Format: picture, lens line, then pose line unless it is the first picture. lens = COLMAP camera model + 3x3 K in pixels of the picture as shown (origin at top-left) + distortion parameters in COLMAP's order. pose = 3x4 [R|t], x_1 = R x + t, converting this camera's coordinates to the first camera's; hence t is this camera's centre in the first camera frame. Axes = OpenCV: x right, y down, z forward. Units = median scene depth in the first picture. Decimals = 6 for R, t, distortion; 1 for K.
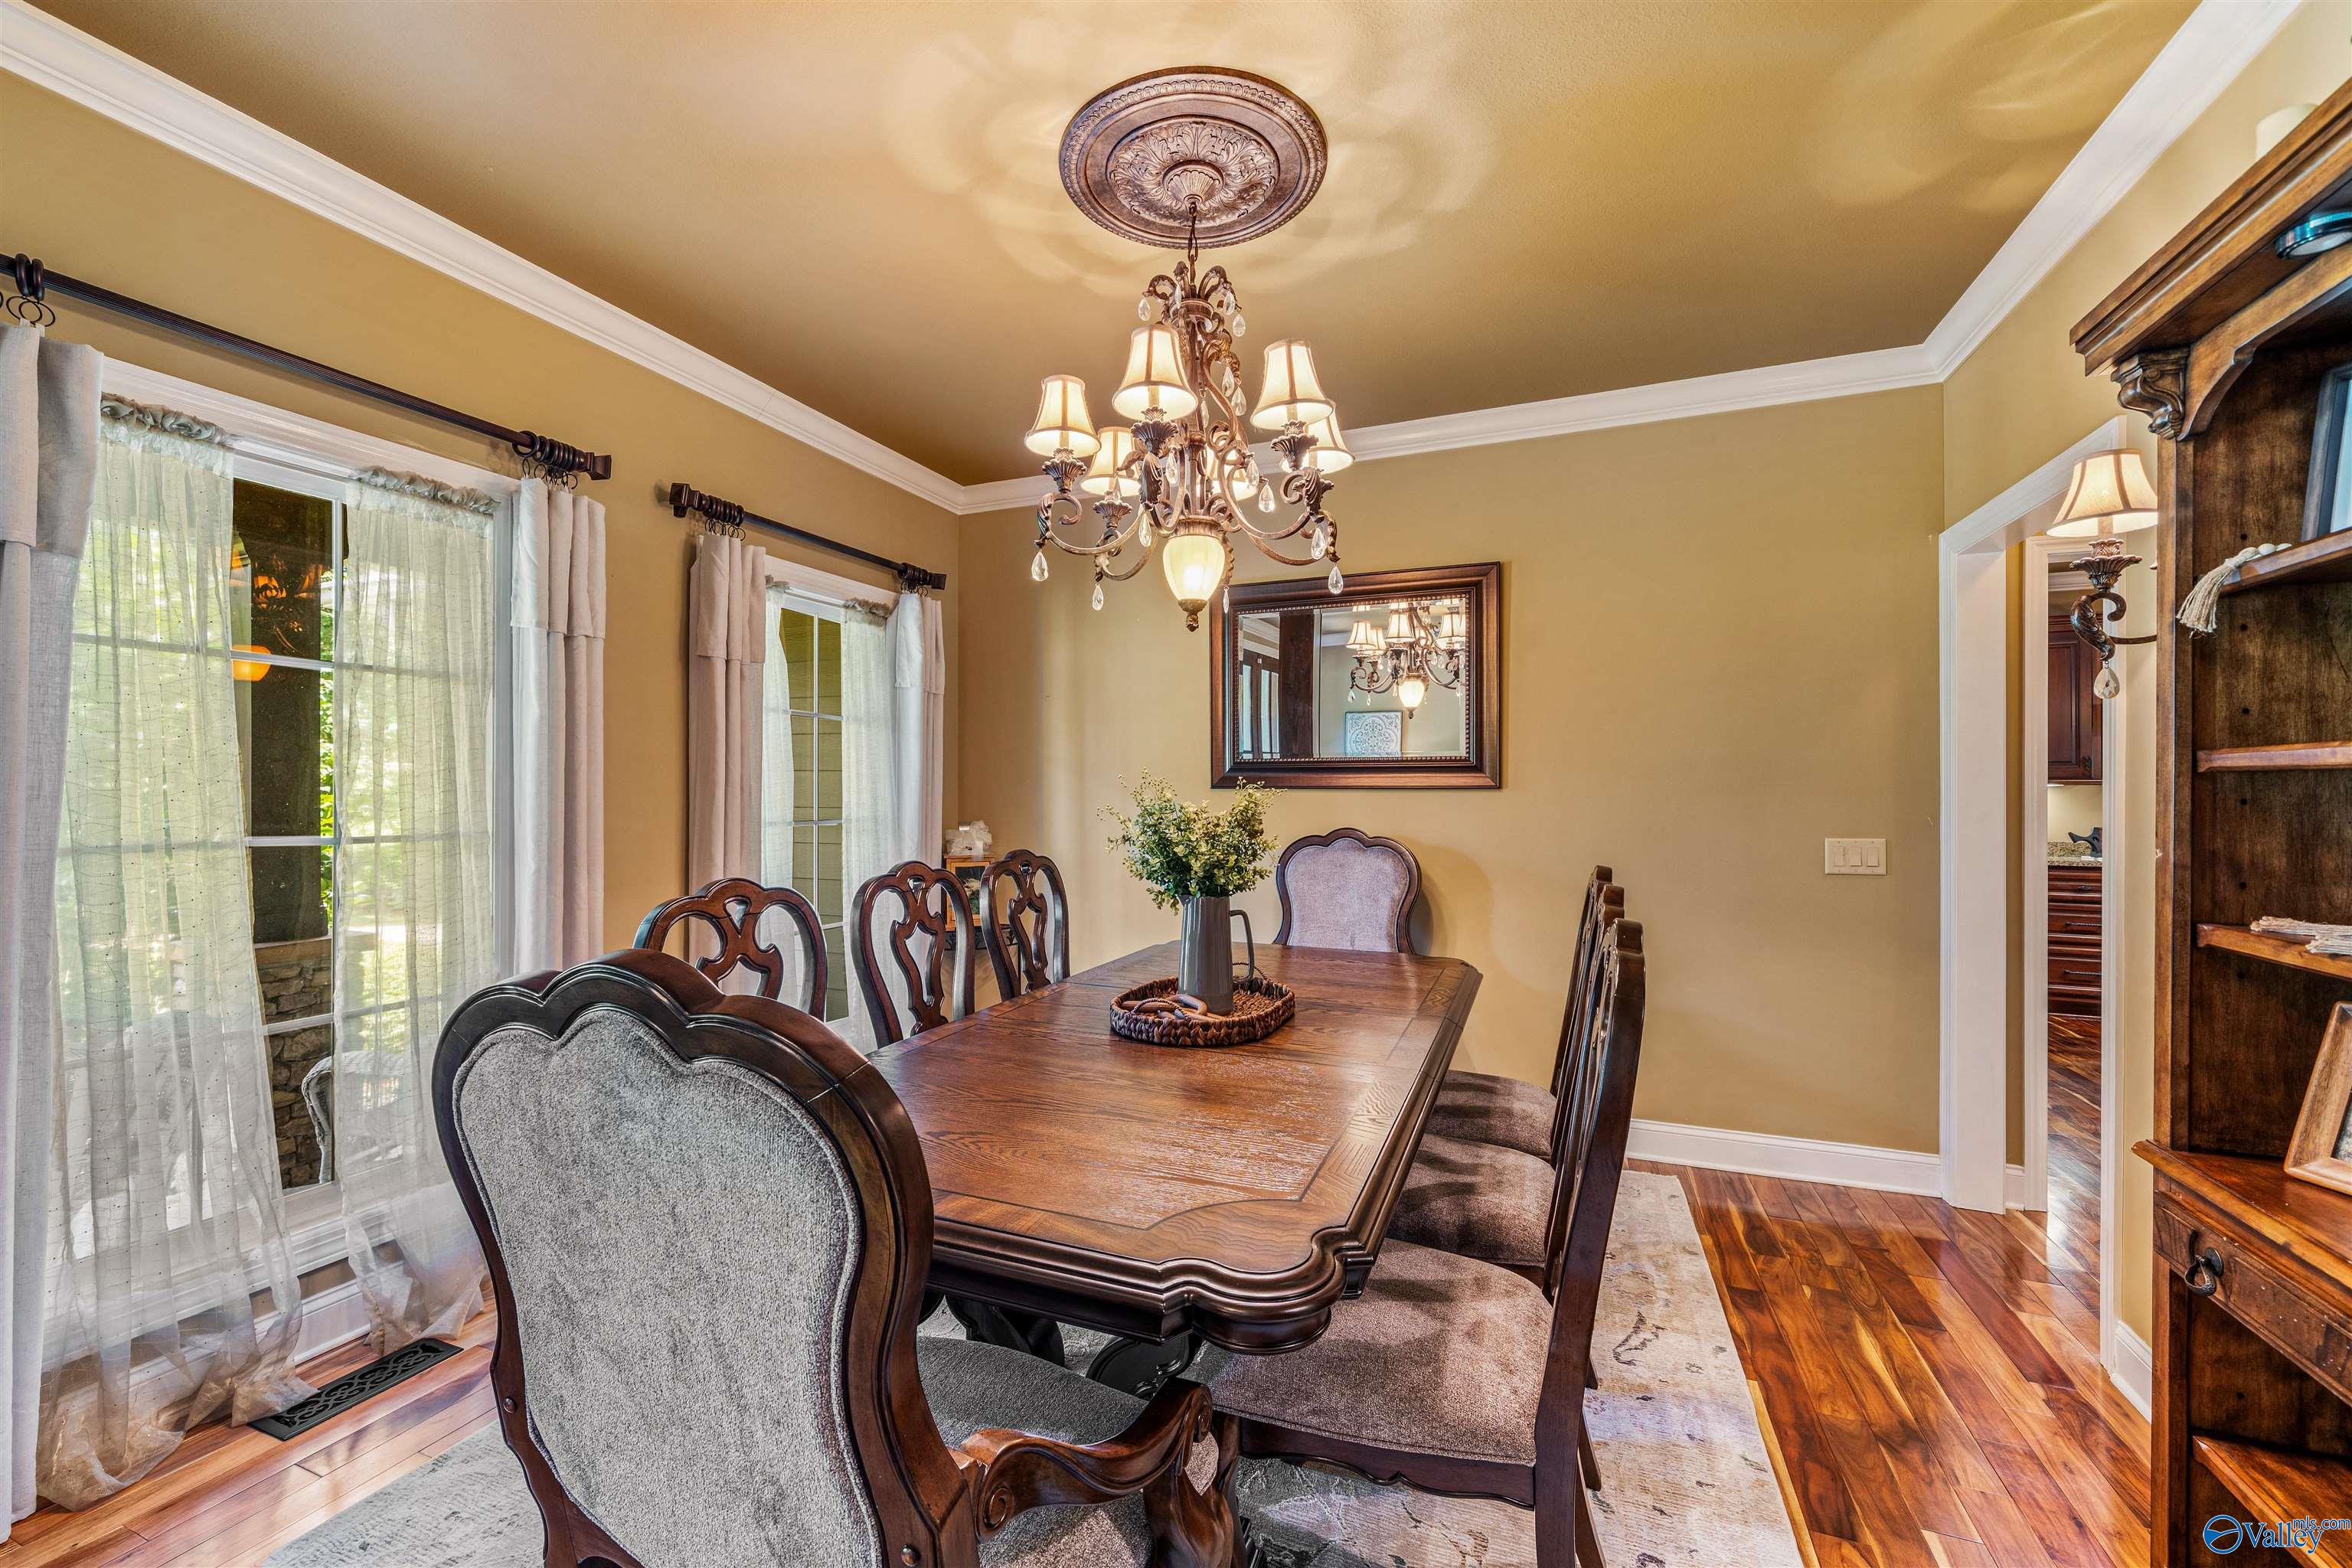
lens RADIAL K [[952.9, 0, 1170.7], [0, 952.9, 792.5], [0, 0, 1]] dist [0.003501, -0.000849]
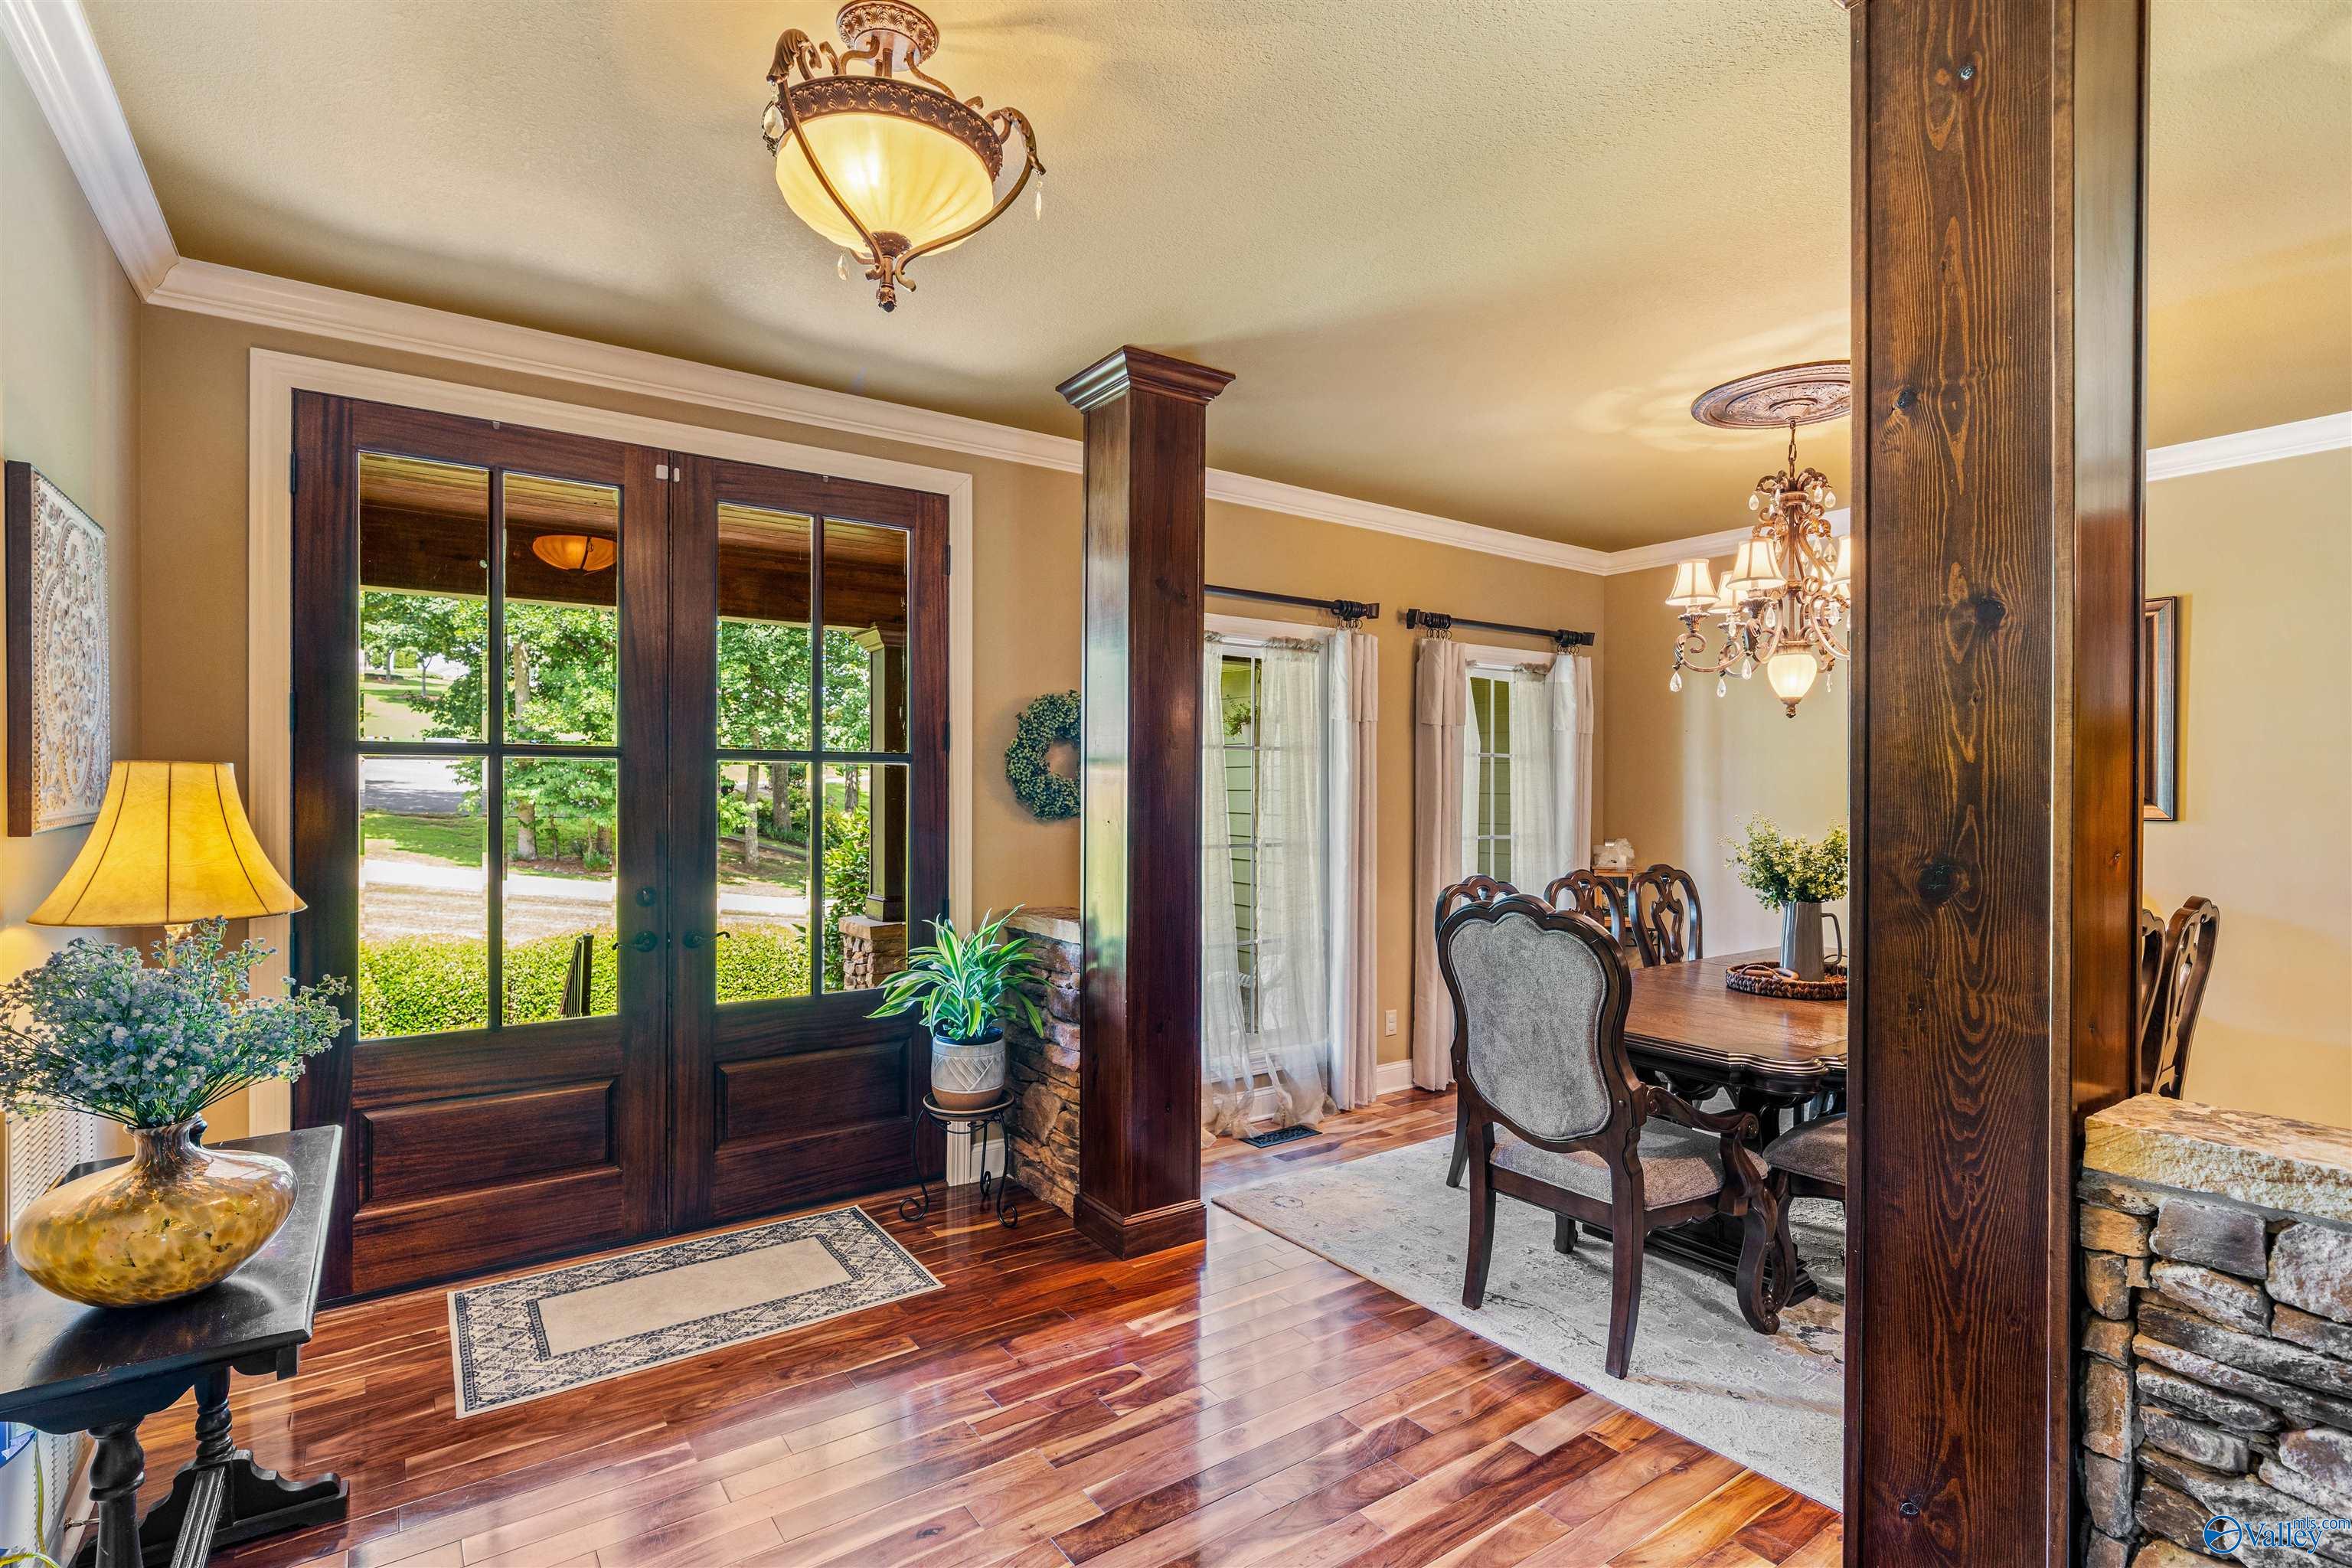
lens RADIAL K [[1111.2, 0, 1172.2], [0, 1111.2, 800.1], [0, 0, 1]] dist [-0.002965, 0.001216]
pose [[0.842137, 0.004823, -0.539242, 0.110370], [-0.000945, 0.999972, 0.007468, -0.043739], [0.539263, -0.005779, 0.842118, -0.721860]]
